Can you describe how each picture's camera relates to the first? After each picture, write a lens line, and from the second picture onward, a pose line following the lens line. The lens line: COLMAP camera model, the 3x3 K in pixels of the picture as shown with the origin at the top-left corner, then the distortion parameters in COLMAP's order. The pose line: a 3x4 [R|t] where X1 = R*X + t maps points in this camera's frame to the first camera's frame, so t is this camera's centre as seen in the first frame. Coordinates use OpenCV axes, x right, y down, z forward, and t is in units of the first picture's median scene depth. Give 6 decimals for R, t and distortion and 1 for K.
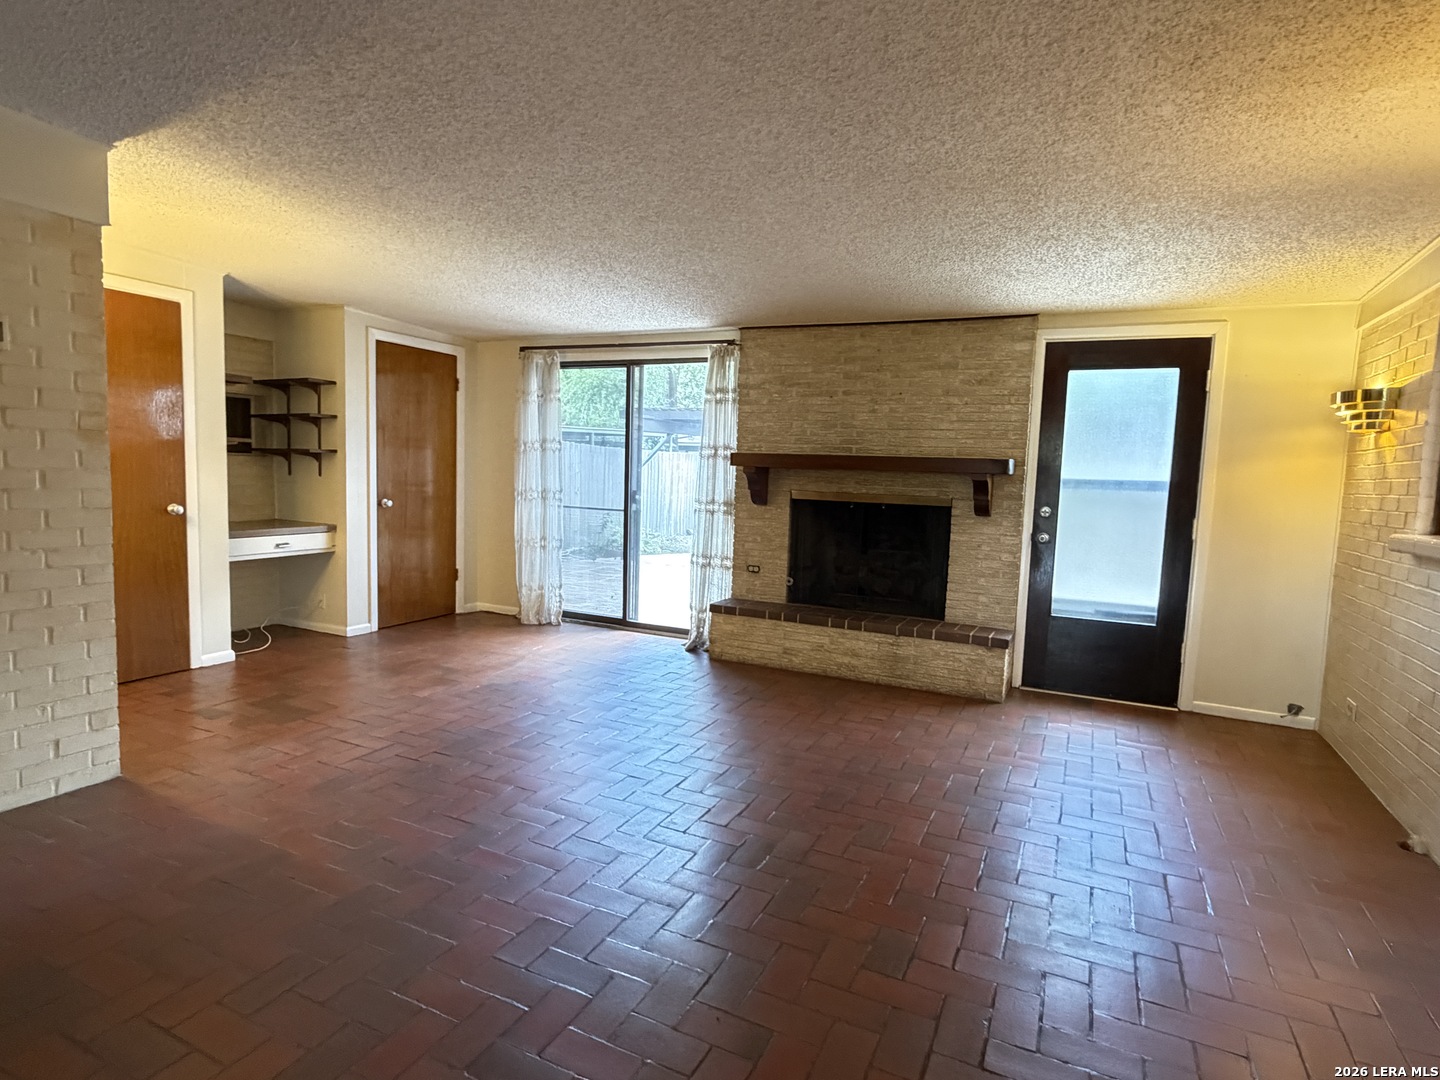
lens RADIAL K [[781.7, 0, 720.0], [0, 781.7, 544.3], [0, 0, 1]] dist [0.002176, 0.000466]
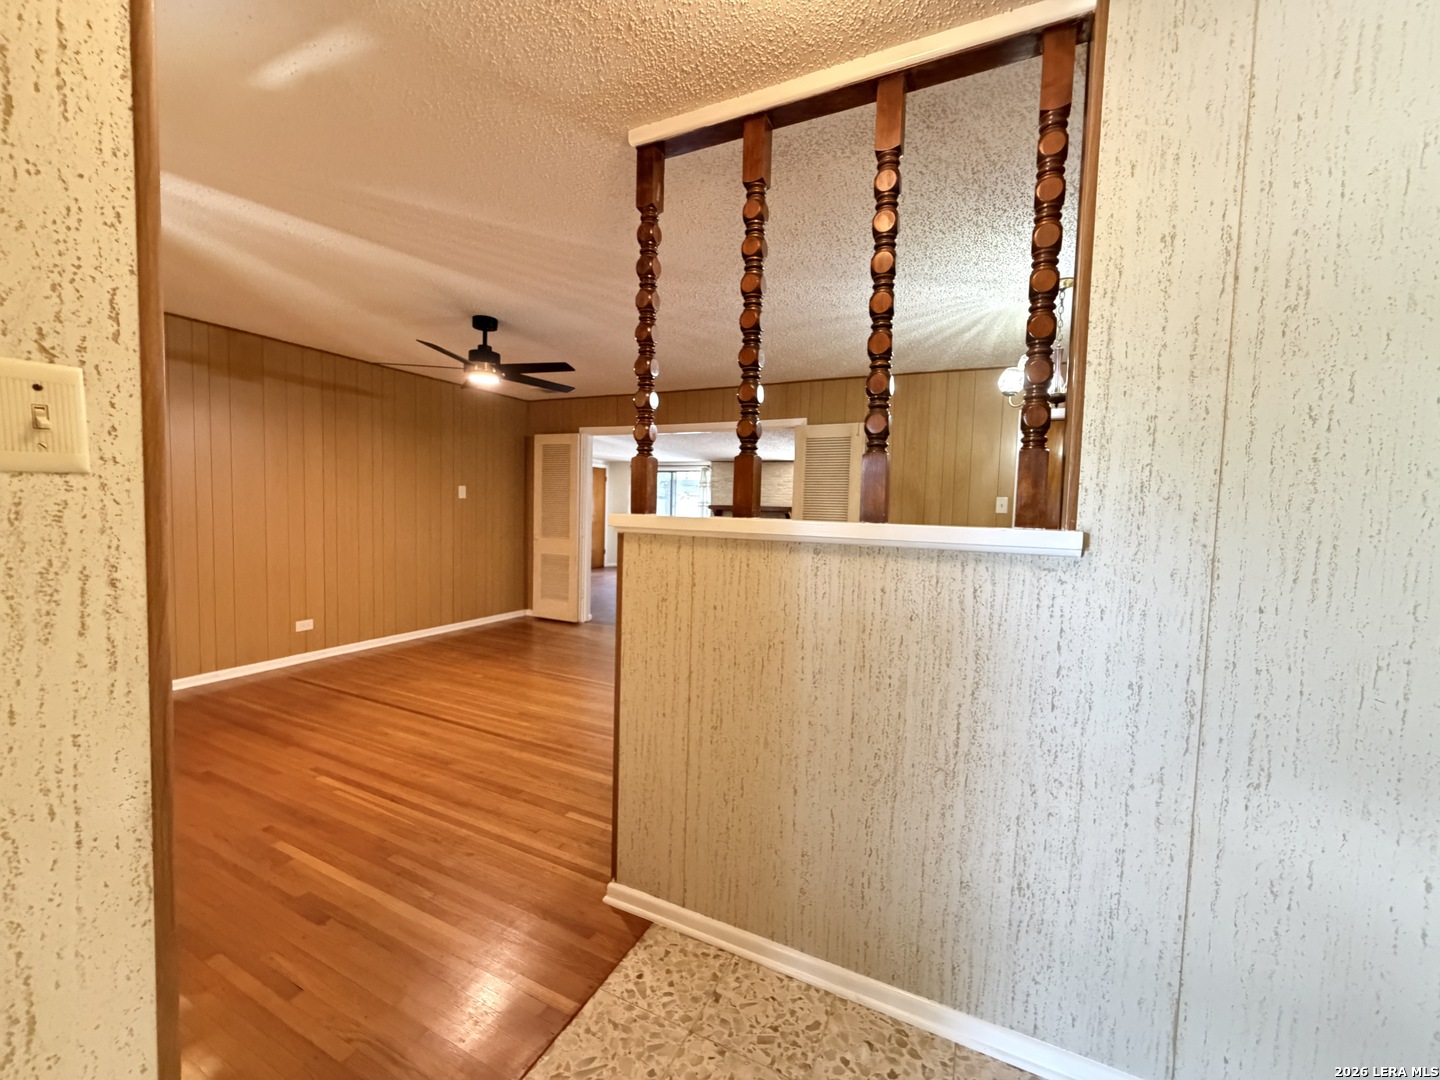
lens RADIAL K [[571.4, 0, 715.8], [0, 571.4, 541.1], [0, 0, 1]] dist [-0.000892, 0.000152]
pose [[0.999939, -0.008354, -0.007215, 0.054202], [0.008091, 0.999331, -0.035669, 0.089951], [0.007508, 0.035608, 0.999338, -1.068303]]
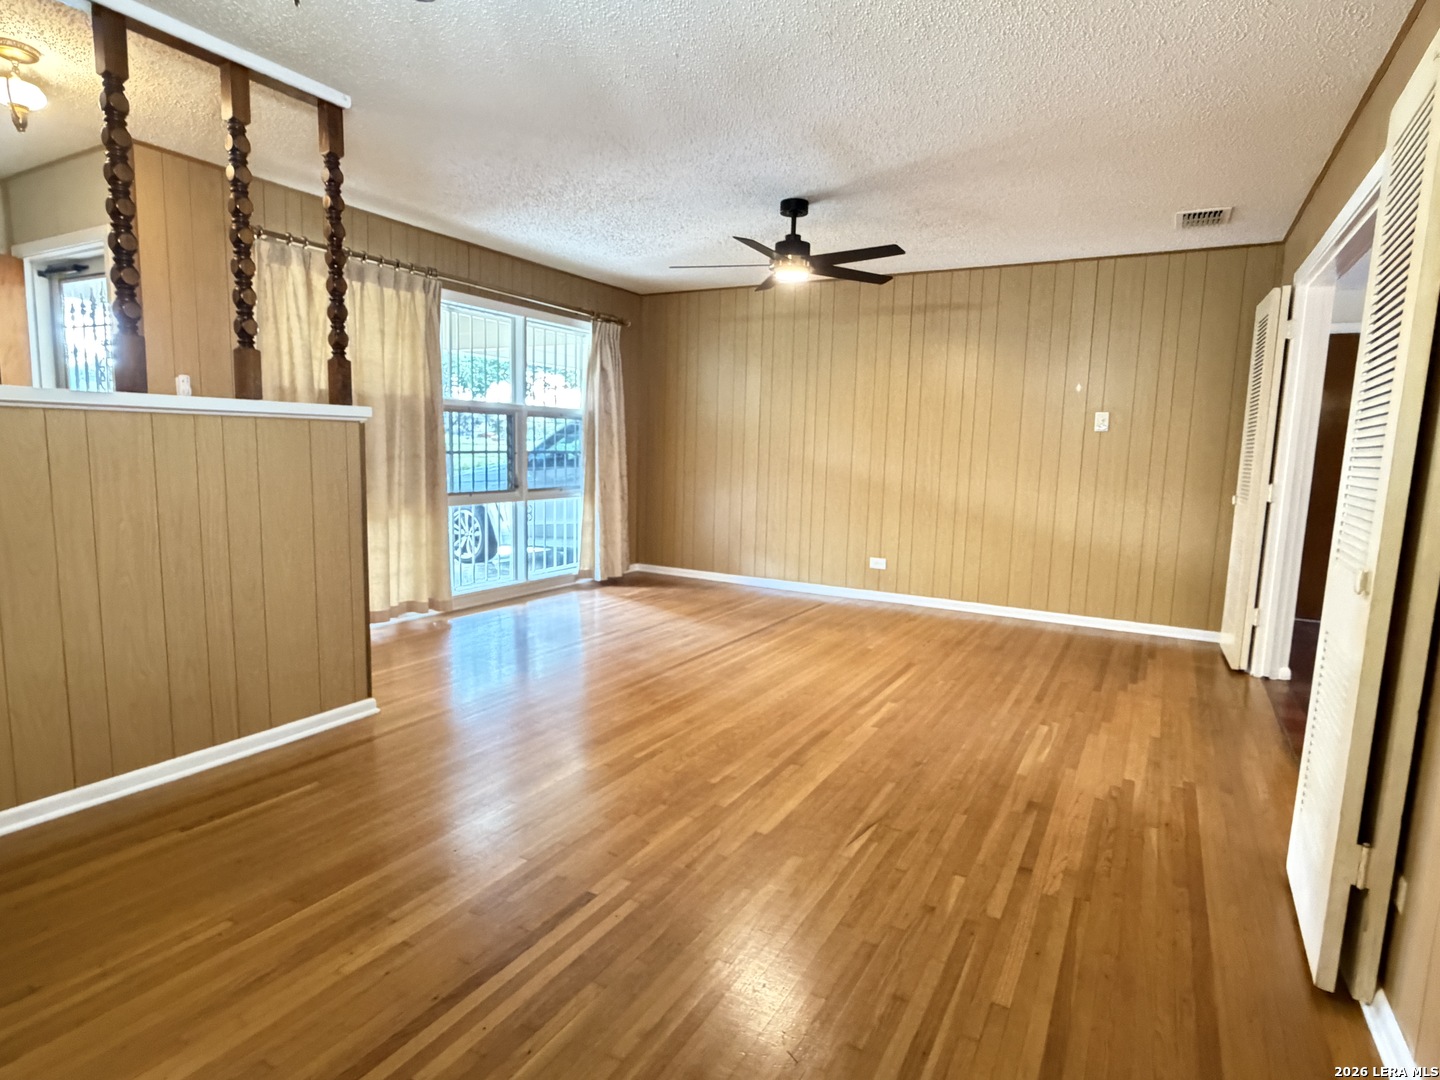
lens RADIAL K [[781.7, 0, 720.0], [0, 781.7, 544.3], [0, 0, 1]] dist [0.002176, 0.000466]
pose [[-0.063433, 0.085774, -0.994293, 0.577029], [-0.124165, 0.987880, 0.093142, 0.074829], [0.990232, 0.129364, -0.052014, -0.401721]]
